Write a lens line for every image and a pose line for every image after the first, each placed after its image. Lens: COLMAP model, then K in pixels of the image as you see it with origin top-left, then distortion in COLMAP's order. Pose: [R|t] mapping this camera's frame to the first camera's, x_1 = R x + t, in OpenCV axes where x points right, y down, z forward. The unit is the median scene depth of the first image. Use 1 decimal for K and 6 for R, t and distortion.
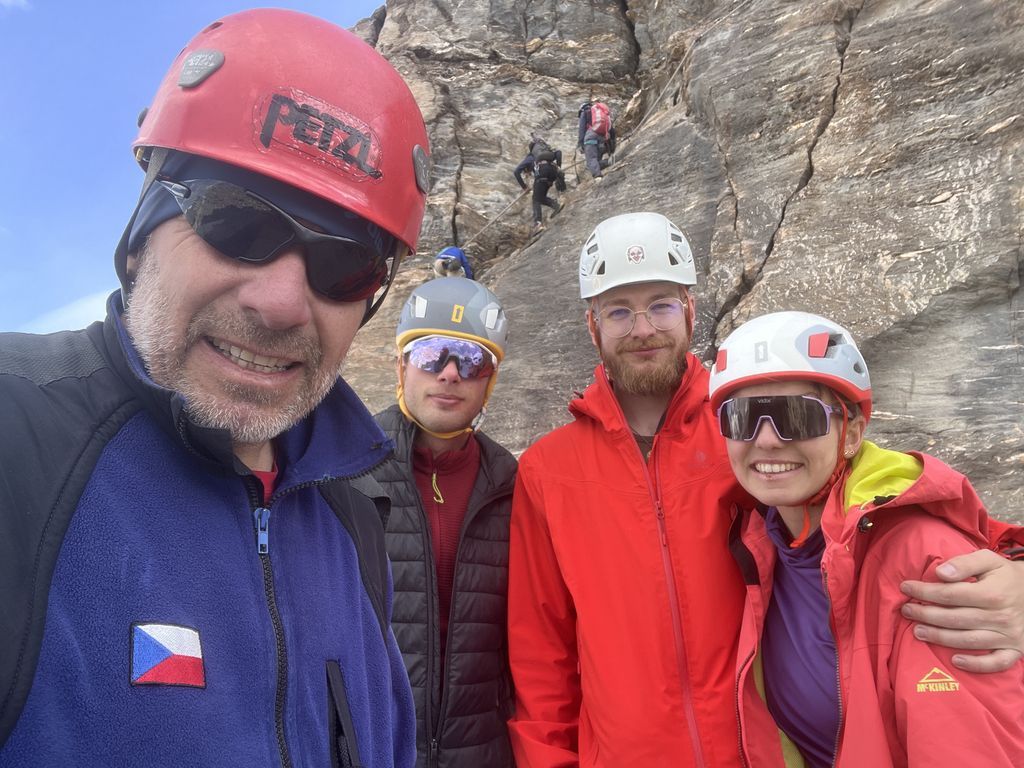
lens RADIAL K [[741.4, 0, 512.0], [0, 741.4, 384.0], [0, 0, 1]] dist [0.065470, -0.062510]
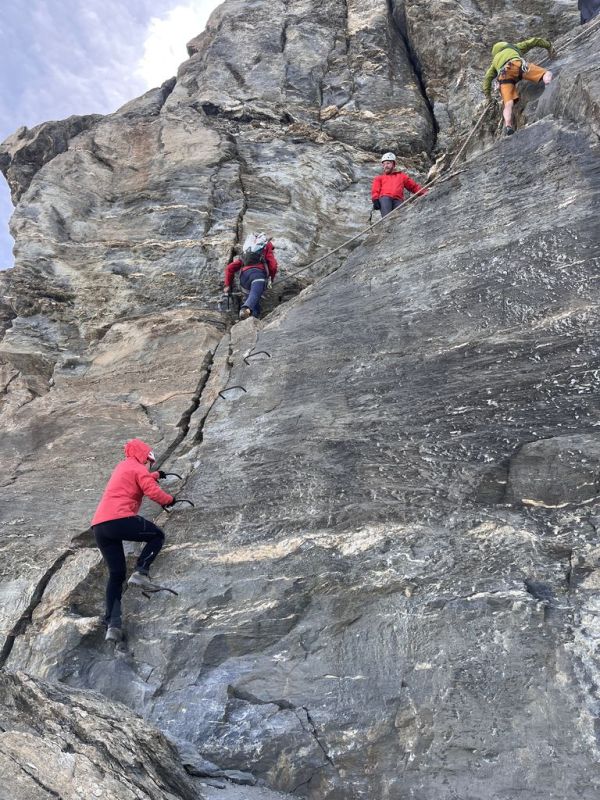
lens RADIAL K [[606.3, 0, 300.0], [0, 606.3, 400.0], [0, 0, 1]] dist [0.064788, -0.064643]
pose [[0.996611, 0.066838, 0.047947, -0.023179], [-0.057747, 0.983607, -0.170830, 0.047078], [-0.058579, 0.167483, 0.984133, 0.340947]]
